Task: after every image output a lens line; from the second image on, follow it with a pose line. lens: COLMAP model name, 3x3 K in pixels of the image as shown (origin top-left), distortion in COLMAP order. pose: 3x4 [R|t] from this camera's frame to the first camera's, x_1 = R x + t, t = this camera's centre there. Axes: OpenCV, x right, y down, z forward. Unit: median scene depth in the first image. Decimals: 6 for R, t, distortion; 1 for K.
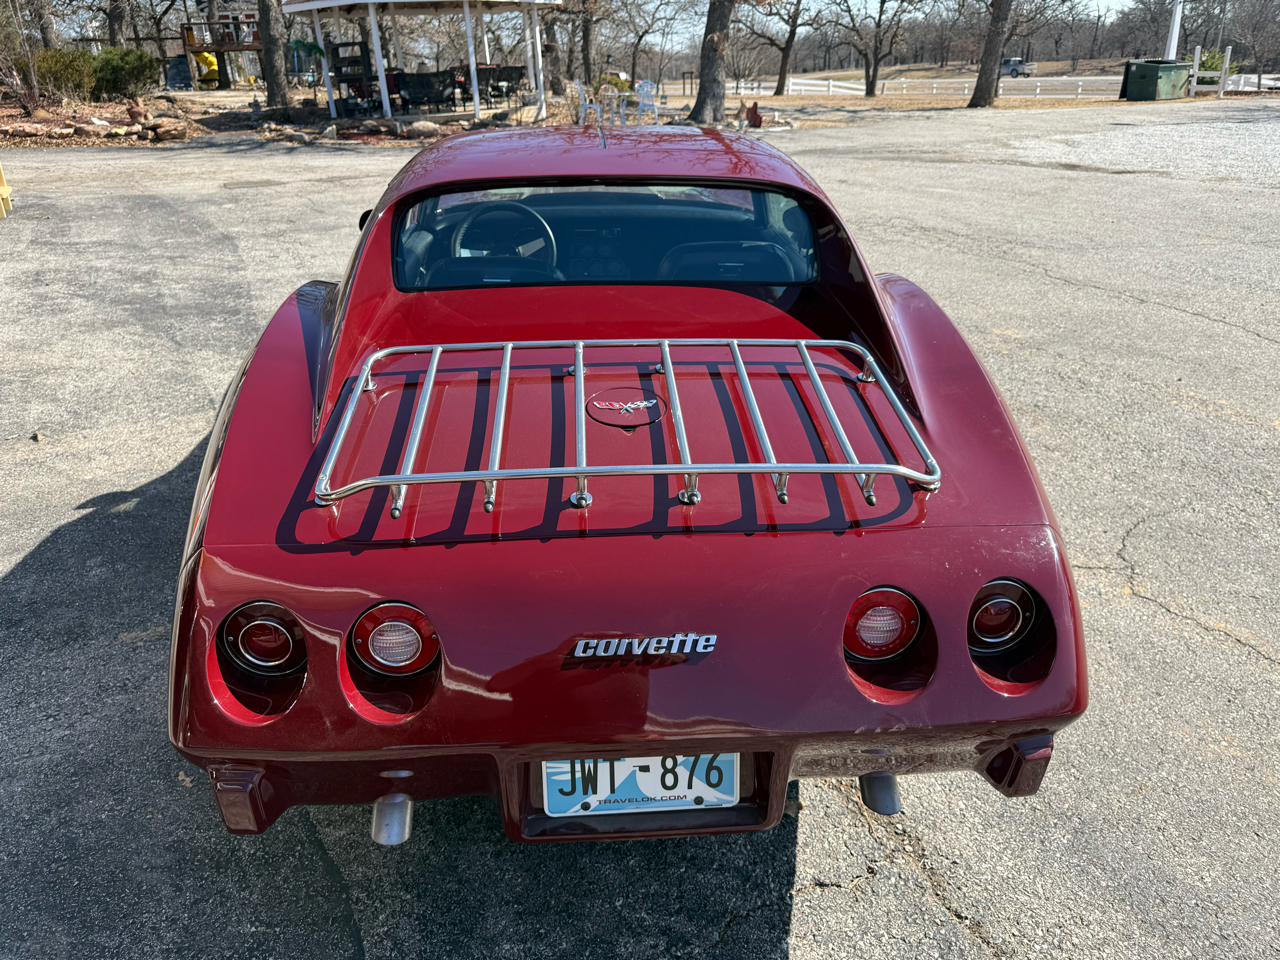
lens RADIAL K [[940.4, 0, 640.0], [0, 940.4, 480.0], [0, 0, 1]] dist [-0.005726, -0.001928]
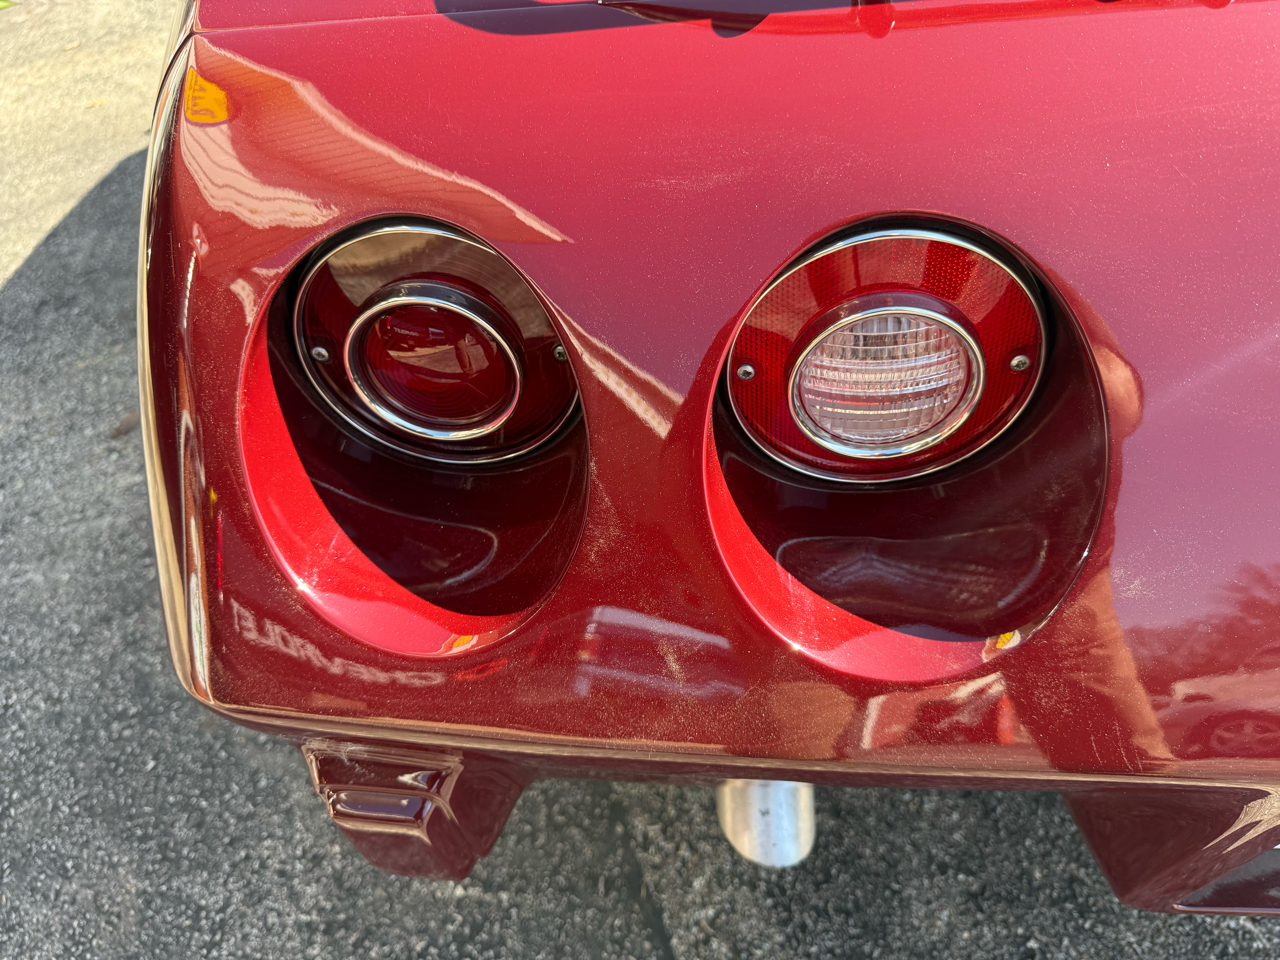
lens RADIAL K [[940.4, 0, 640.0], [0, 940.4, 480.0], [0, 0, 1]] dist [-0.005726, -0.001928]
pose [[0.988236, 0.028179, -0.150316, -0.234637], [0.024287, 0.941488, 0.336170, 0.085820], [0.150993, -0.335867, 0.929728, 0.590403]]
